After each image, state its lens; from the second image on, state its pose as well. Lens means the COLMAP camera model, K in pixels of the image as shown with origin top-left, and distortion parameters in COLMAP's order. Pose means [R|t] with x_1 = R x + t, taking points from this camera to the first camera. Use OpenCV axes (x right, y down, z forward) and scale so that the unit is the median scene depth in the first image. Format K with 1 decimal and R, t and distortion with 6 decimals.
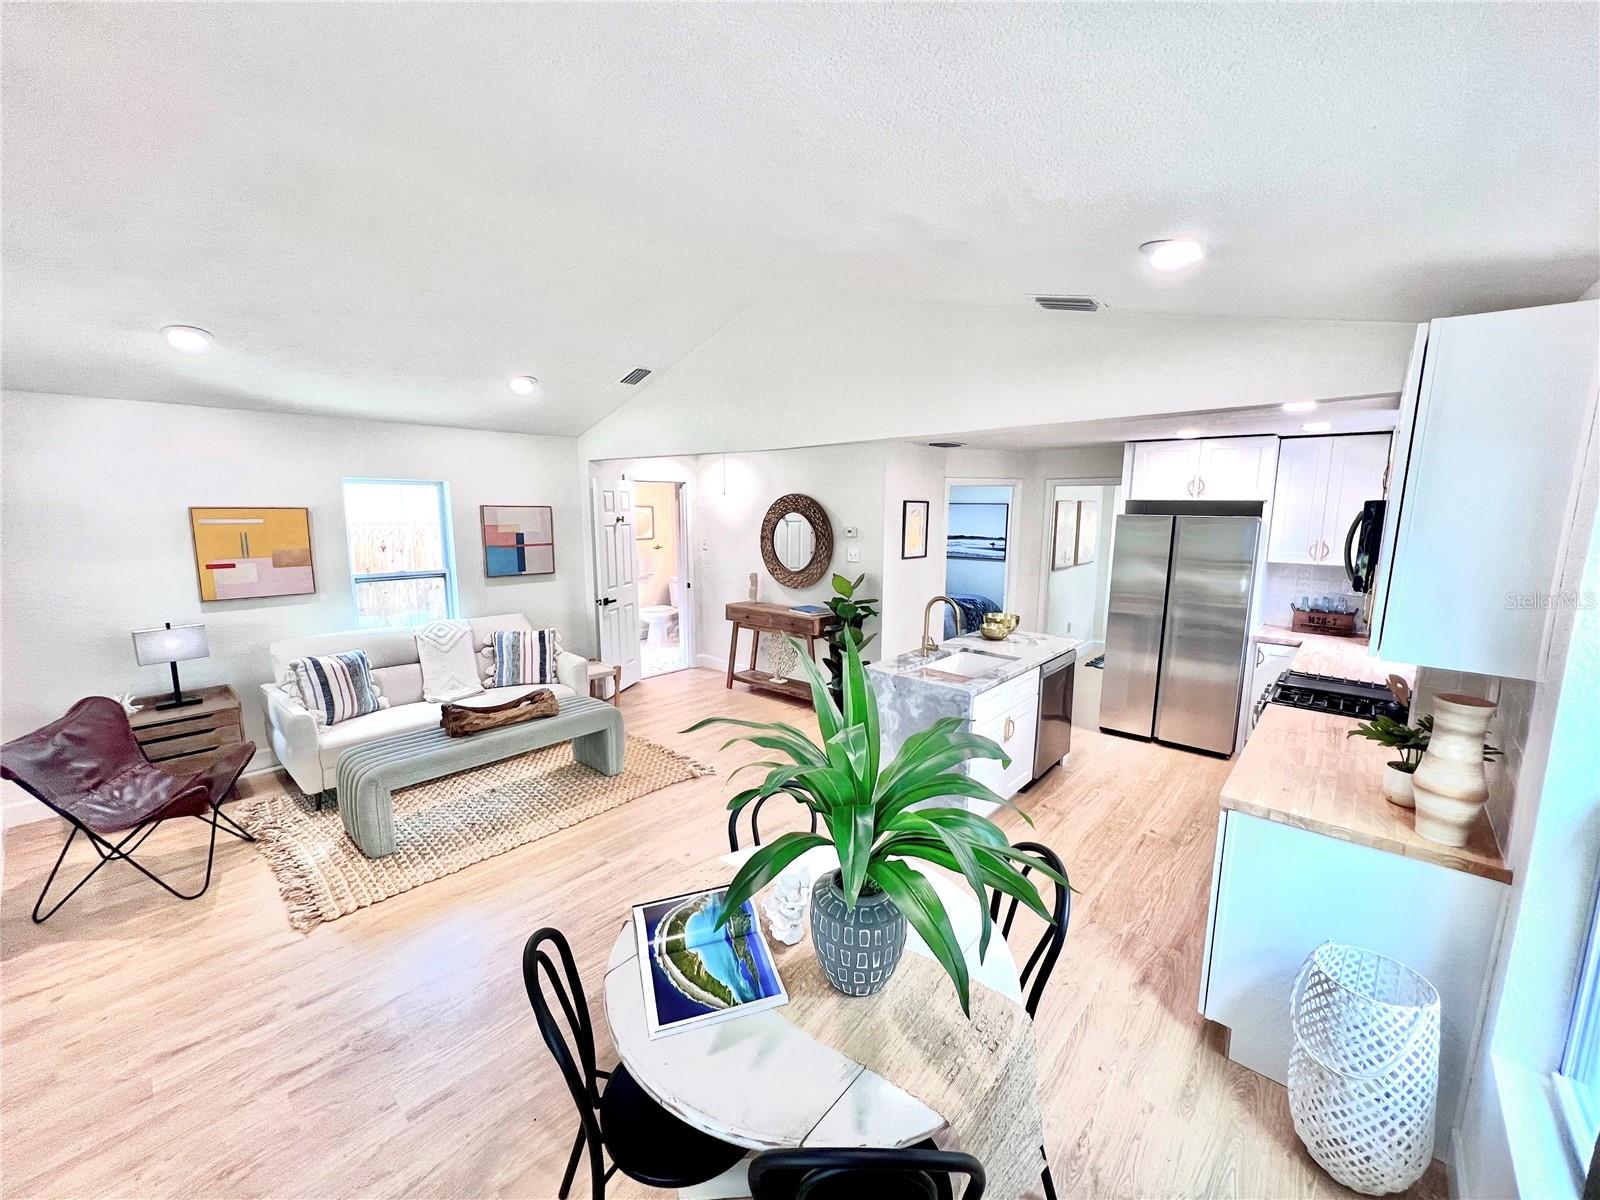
lens RADIAL K [[639.1, 0, 798.3], [0, 639.1, 598.0], [0, 0, 1]] dist [0.000498, 0.000035]
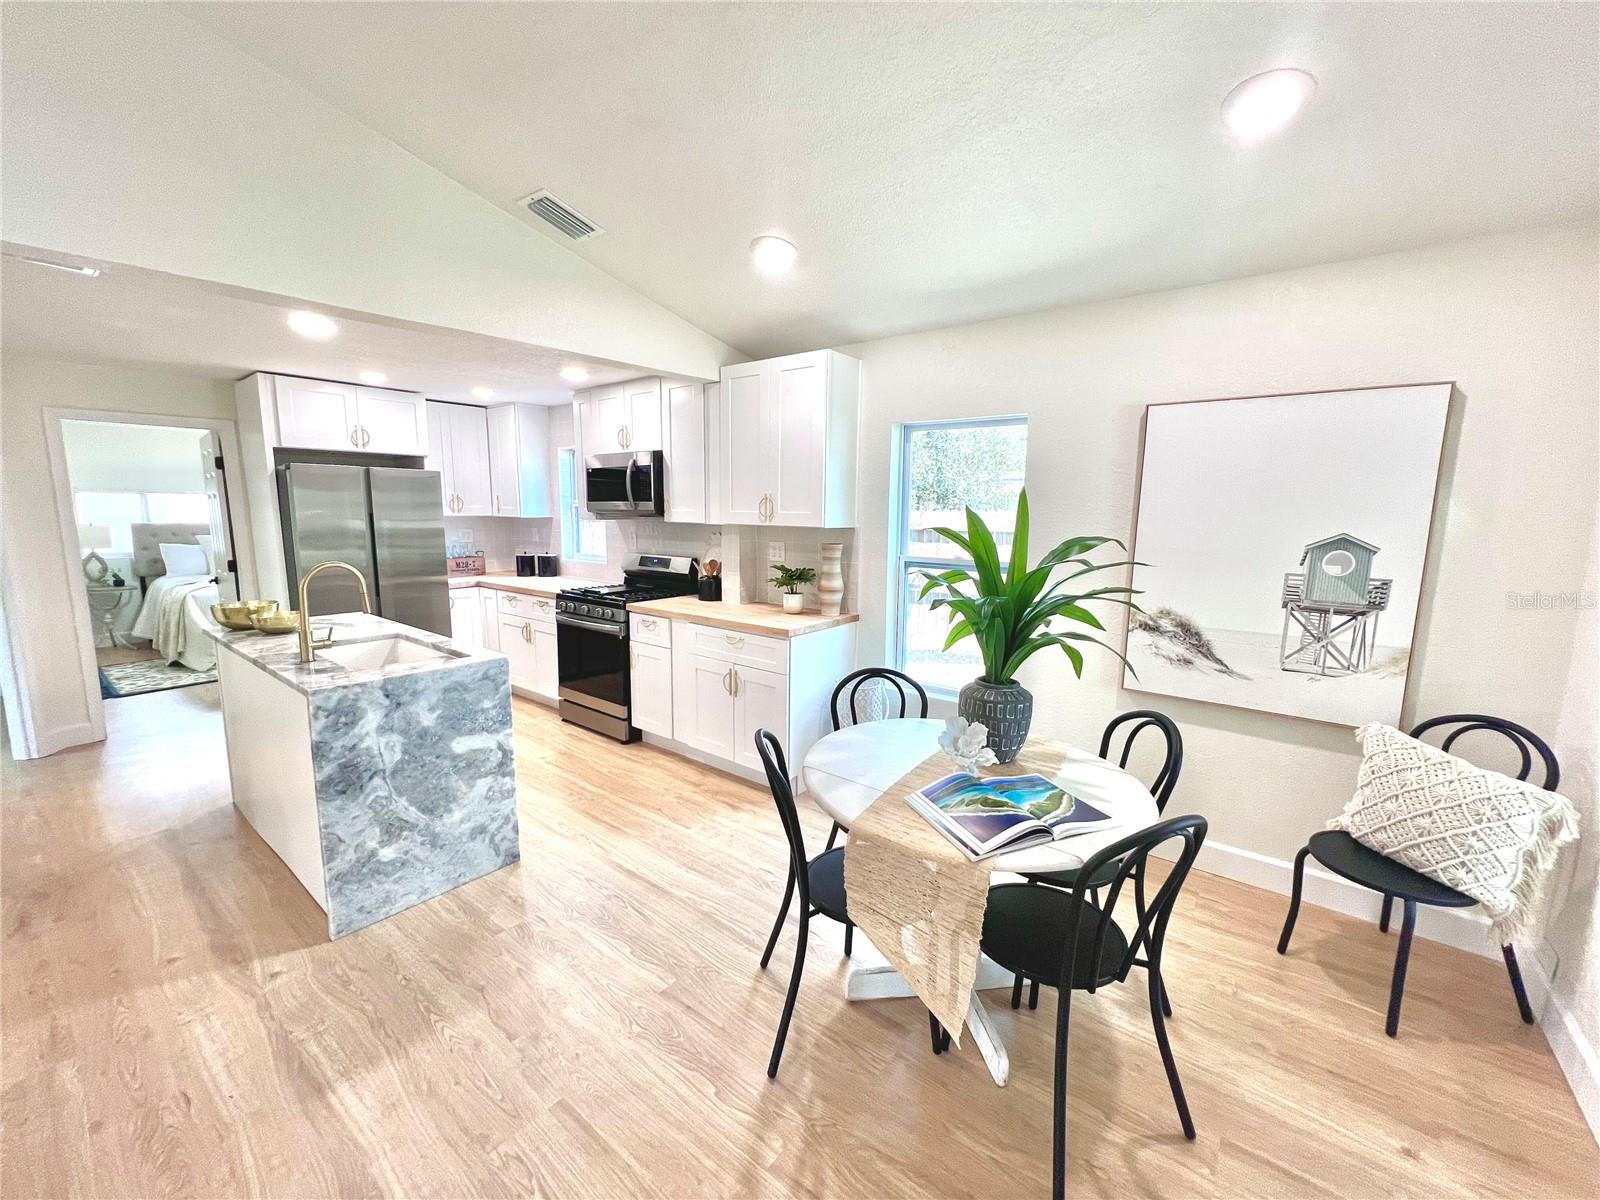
lens RADIAL K [[642.5, 0, 797.2], [0, 642.5, 601.0], [0, 0, 1]] dist [-0.002890, 0.000778]
pose [[-0.057508, -0.151554, 0.986775, -0.318841], [0.138845, 0.977591, 0.158235, -0.000800], [-0.988643, 0.146109, -0.035177, 0.381129]]
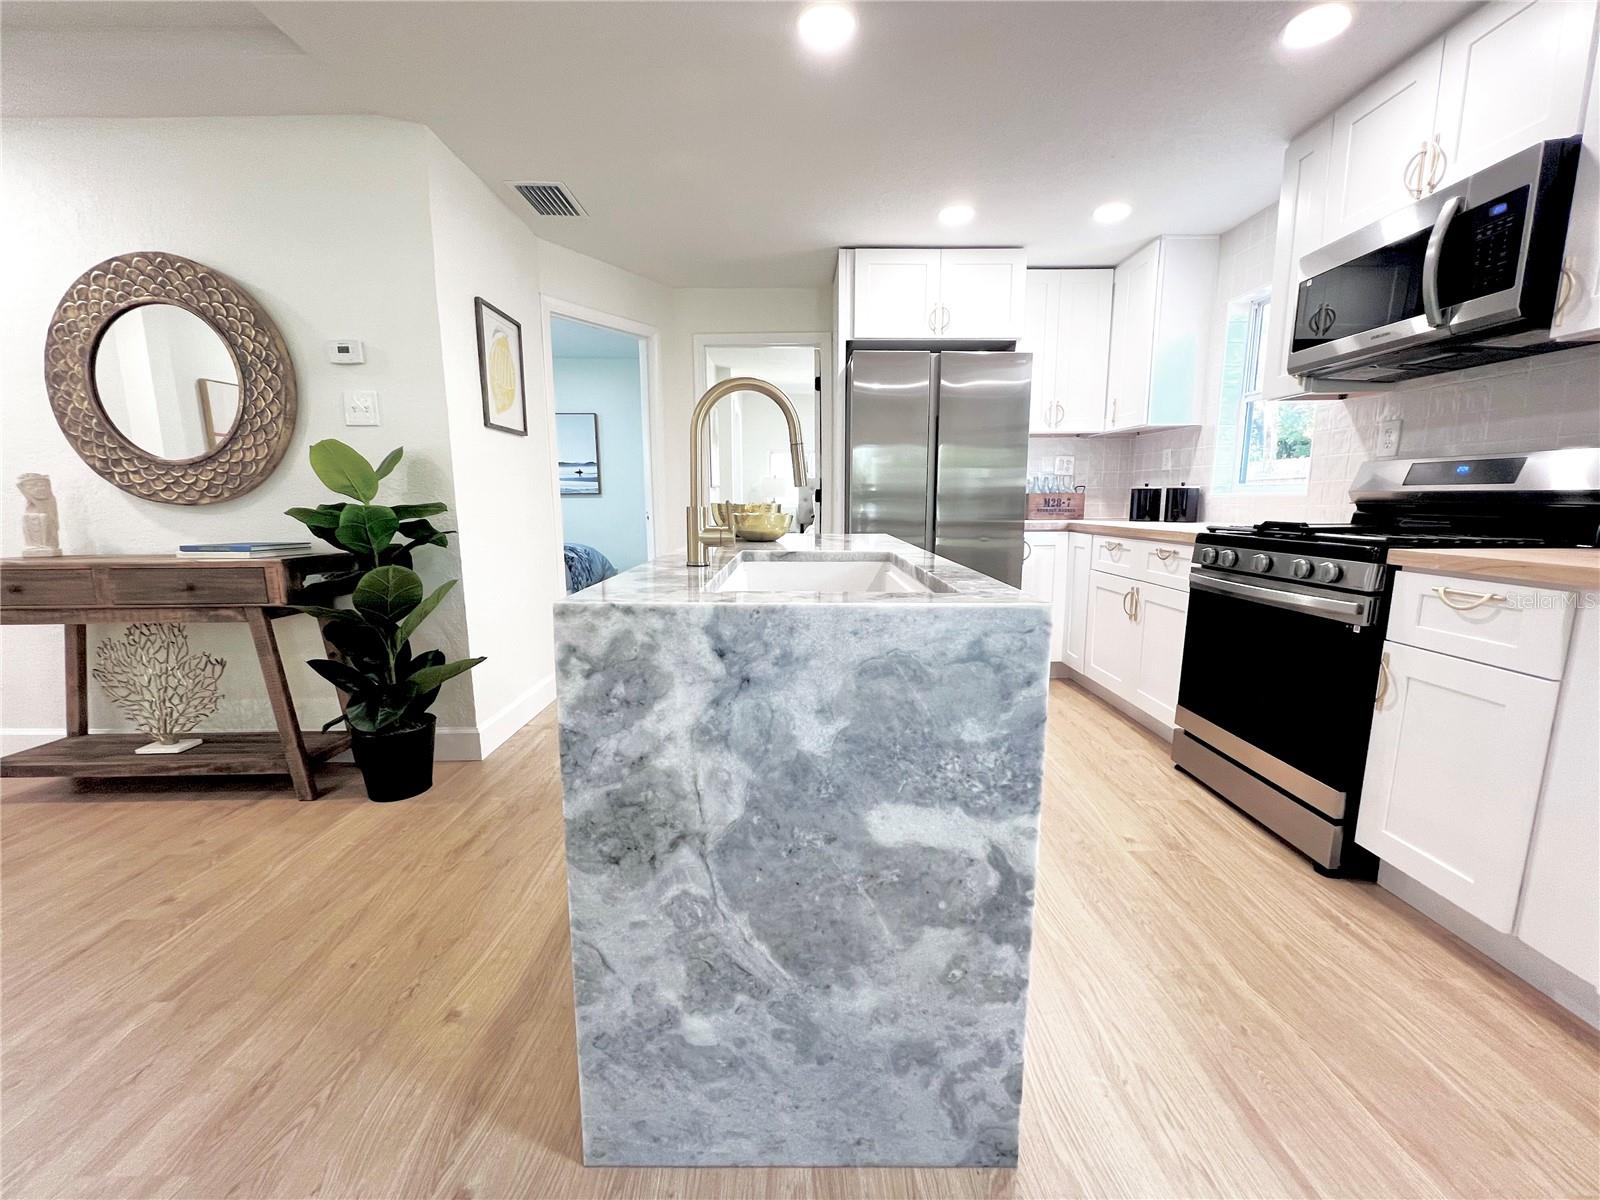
lens RADIAL K [[642.5, 0, 797.3], [0, 642.5, 598.4], [0, 0, 1]] dist [-0.002890, 0.000778]
pose [[0.744798, -0.112894, 0.657671, 0.007314], [0.106949, 0.993039, 0.049344, 0.068706], [-0.658663, 0.033586, 0.751688, 0.504510]]
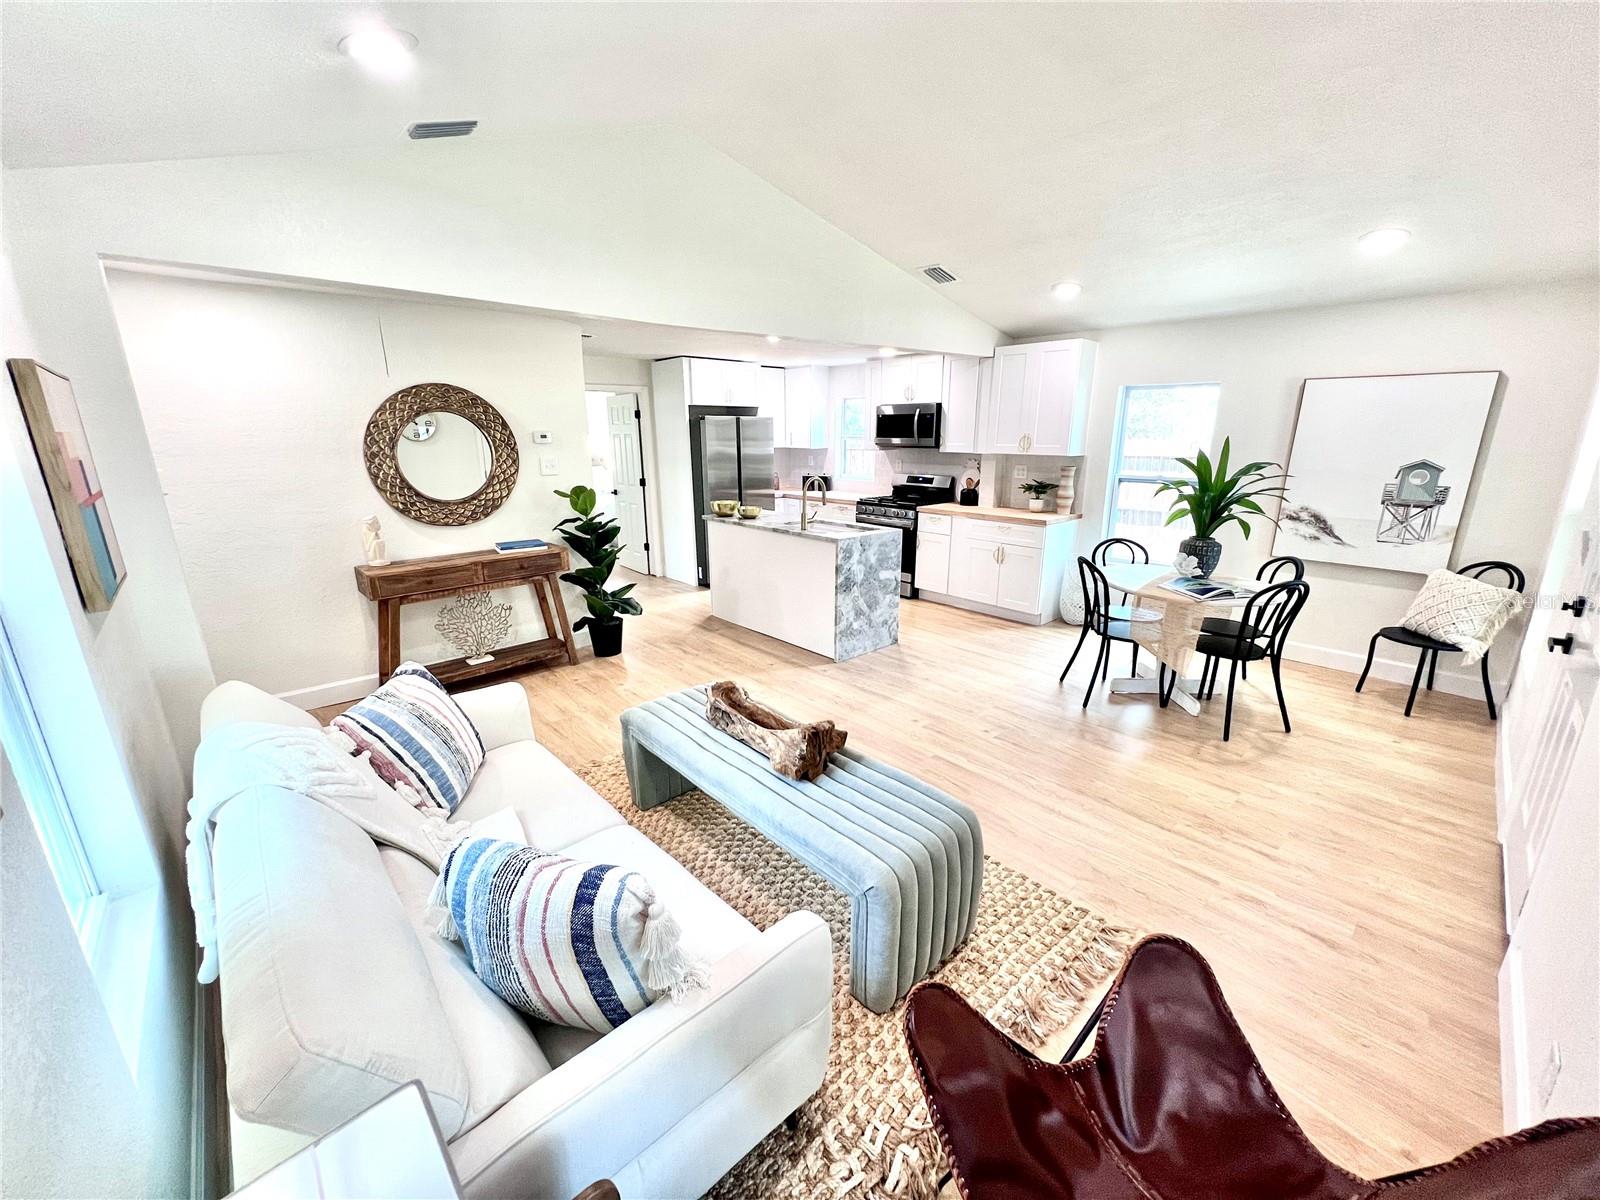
lens RADIAL K [[639.1, 0, 798.4], [0, 639.1, 597.3], [0, 0, 1]] dist [0.000498, 0.000035]
pose [[0.105829, -0.260458, 0.959668, -0.714619], [0.150886, 0.958118, 0.243398, -0.059302], [-0.982870, 0.119042, 0.140696, 0.609594]]
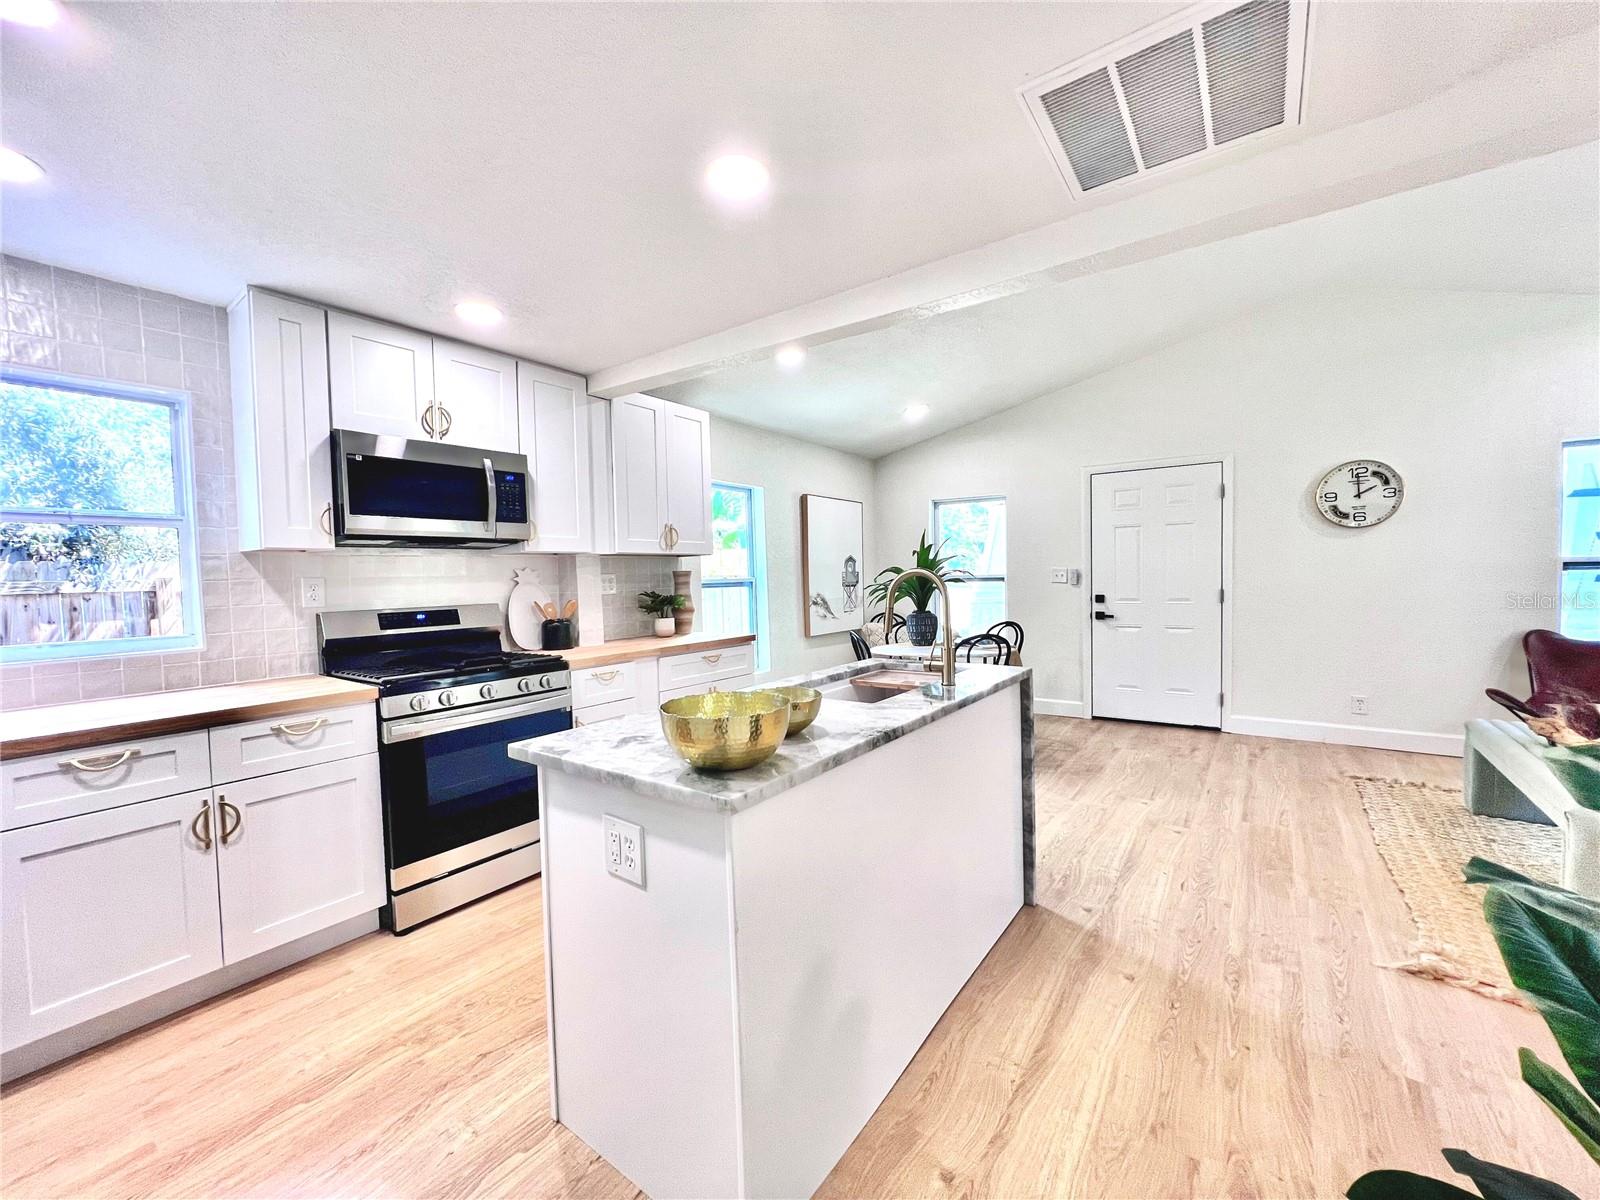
lens RADIAL K [[639.1, 0, 798.0], [0, 639.1, 603.7], [0, 0, 1]] dist [0.000498, 0.000035]
pose [[-0.995547, 0.021022, -0.091898, 0.263424], [0.002890, 0.981167, 0.193138, -0.055673], [0.094227, 0.192012, -0.976859, 1.061761]]
